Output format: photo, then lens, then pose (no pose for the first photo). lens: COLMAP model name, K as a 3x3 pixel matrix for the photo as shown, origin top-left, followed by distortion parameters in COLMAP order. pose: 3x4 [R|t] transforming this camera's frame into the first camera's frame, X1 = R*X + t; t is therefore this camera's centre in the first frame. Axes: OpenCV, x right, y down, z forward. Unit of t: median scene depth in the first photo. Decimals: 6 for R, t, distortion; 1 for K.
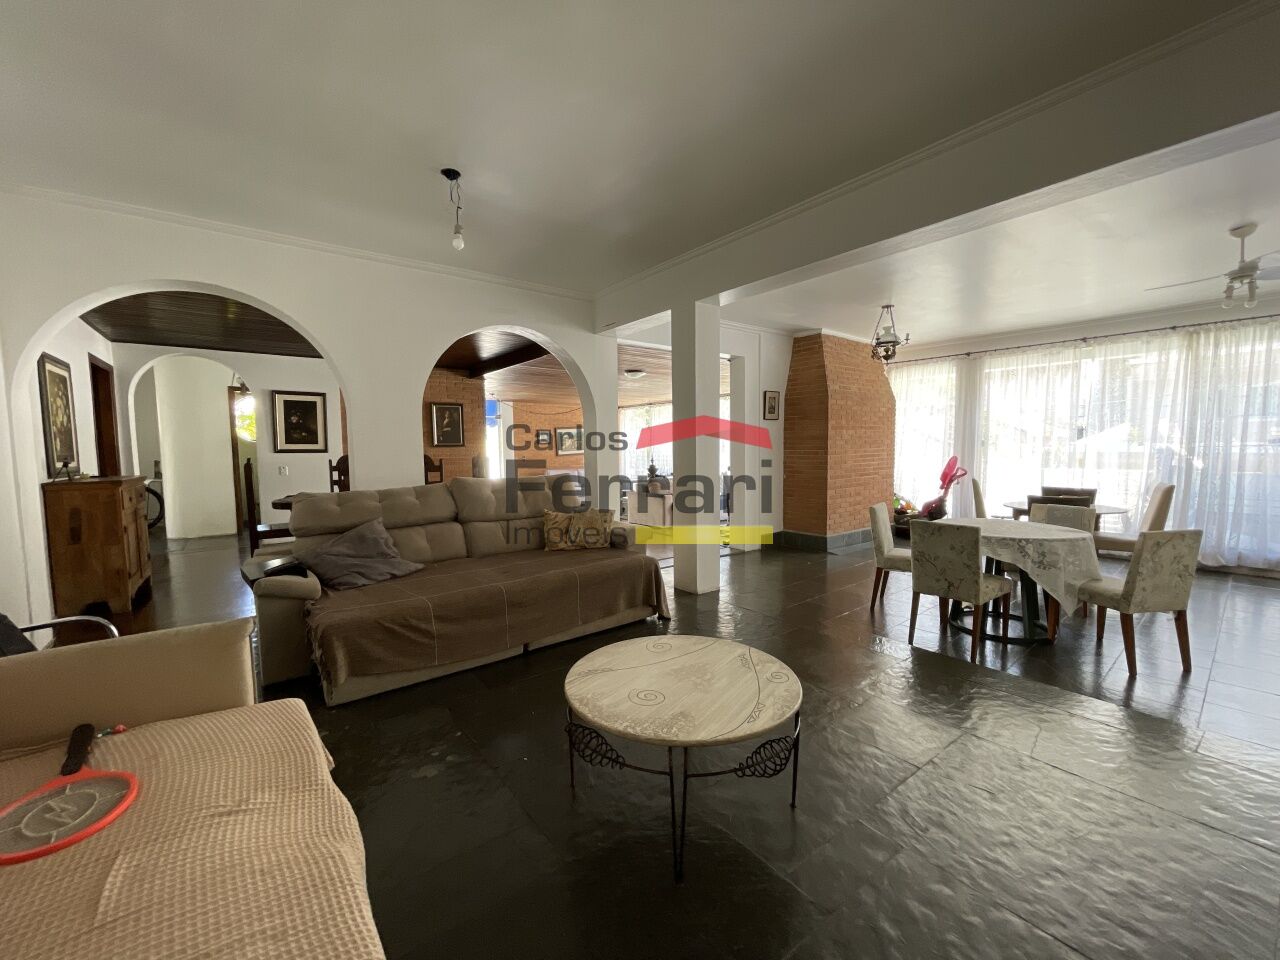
lens RADIAL K [[513.9, 0, 640.0], [0, 513.9, 480.0], [0, 0, 1]] dist [-0.011925, -0.000128]
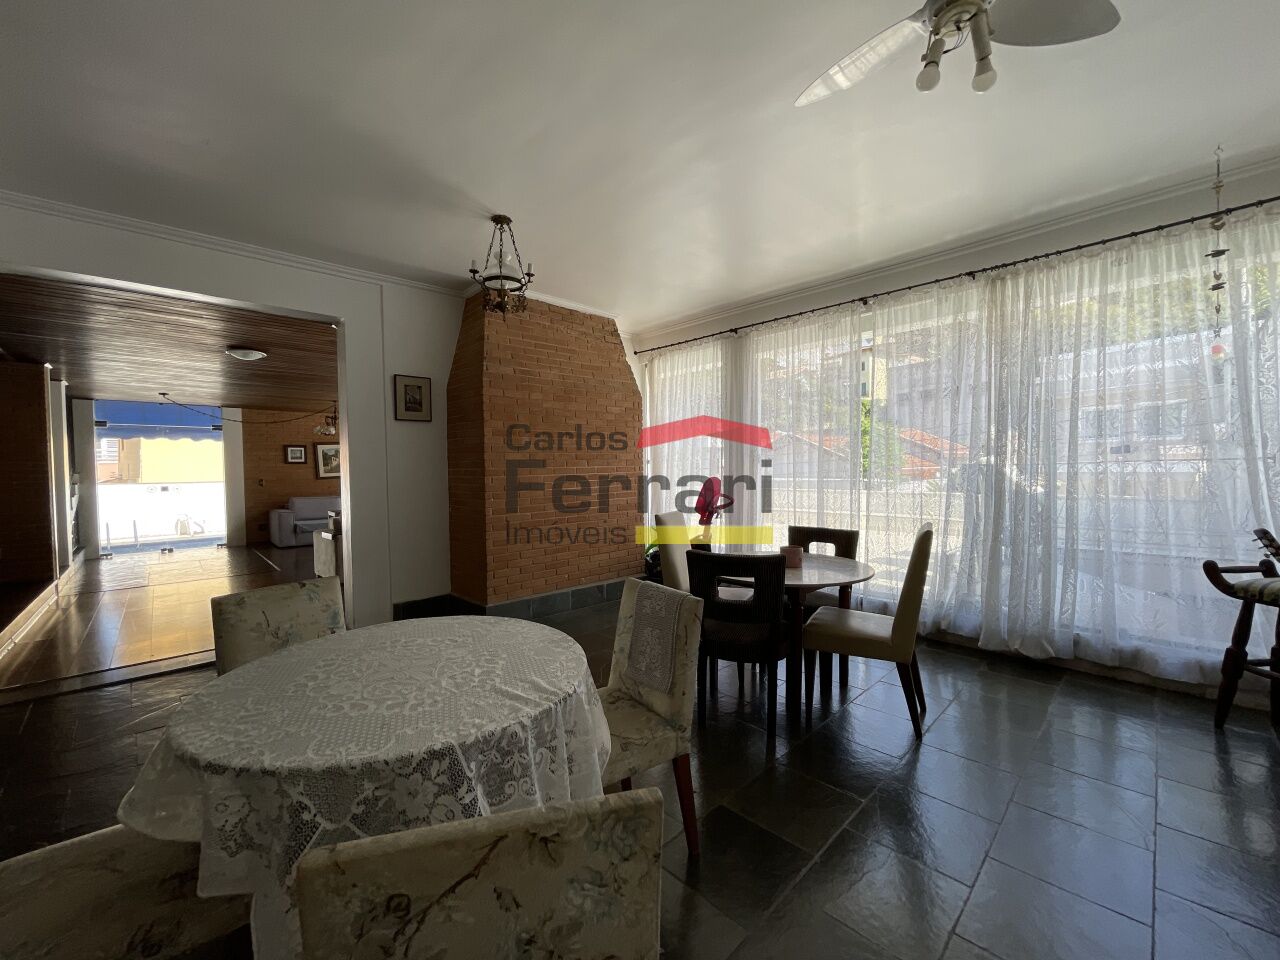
lens RADIAL K [[519.5, 0, 642.8], [0, 519.5, 482.1], [0, 0, 1]] dist [0.000915, 0.000289]
pose [[0.994556, -0.002585, 0.104176, 0.547079], [0.006507, 0.999282, -0.037326, -0.018316], [-0.104005, 0.037801, 0.993858, 0.385835]]
